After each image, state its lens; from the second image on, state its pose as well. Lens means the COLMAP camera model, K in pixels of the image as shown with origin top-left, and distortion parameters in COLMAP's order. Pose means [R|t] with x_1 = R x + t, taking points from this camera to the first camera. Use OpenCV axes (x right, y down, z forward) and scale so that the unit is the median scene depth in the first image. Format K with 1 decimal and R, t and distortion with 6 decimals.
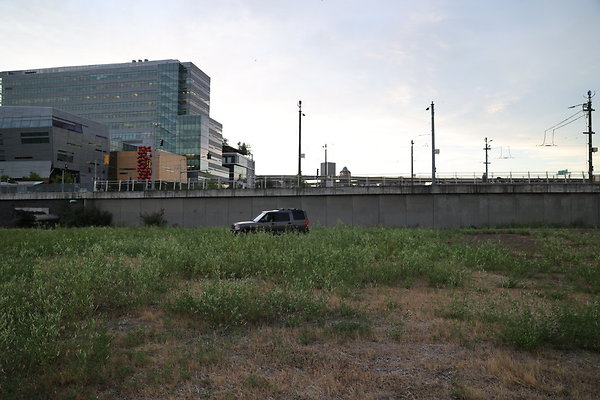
lens RADIAL K [[416.4, 0, 299.2], [0, 416.4, 201.9], [0, 0, 1]] dist [-0.111393, 0.105039]
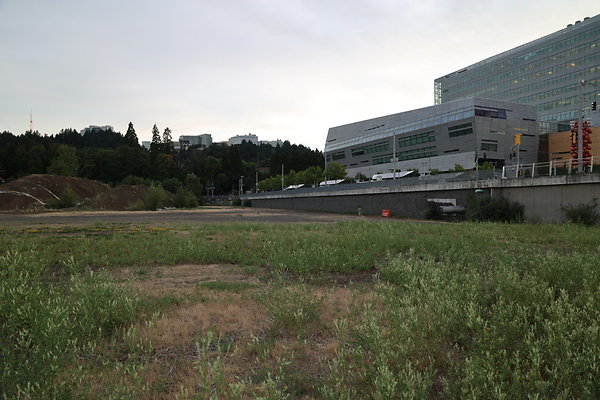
lens RADIAL K [[410.1, 0, 298.8], [0, 410.1, 198.6], [0, 0, 1]] dist [-0.106625, 0.094680]
pose [[0.535793, -0.009351, -0.844298, -0.019949], [0.020771, 0.999782, 0.002107, 0.003364], [0.844094, -0.018666, 0.535870, 0.141422]]
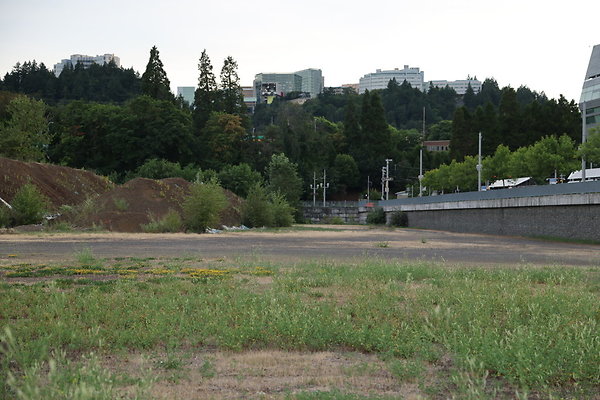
lens RADIAL K [[897.6, 0, 300.1], [0, 897.6, 200.8], [0, 0, 1]] dist [0.156231, 0.034407]
pose [[0.324567, -0.015081, -0.945743, -0.023235], [0.012943, 0.999850, -0.011502, 0.003722], [0.945774, -0.008508, 0.324713, 0.142806]]
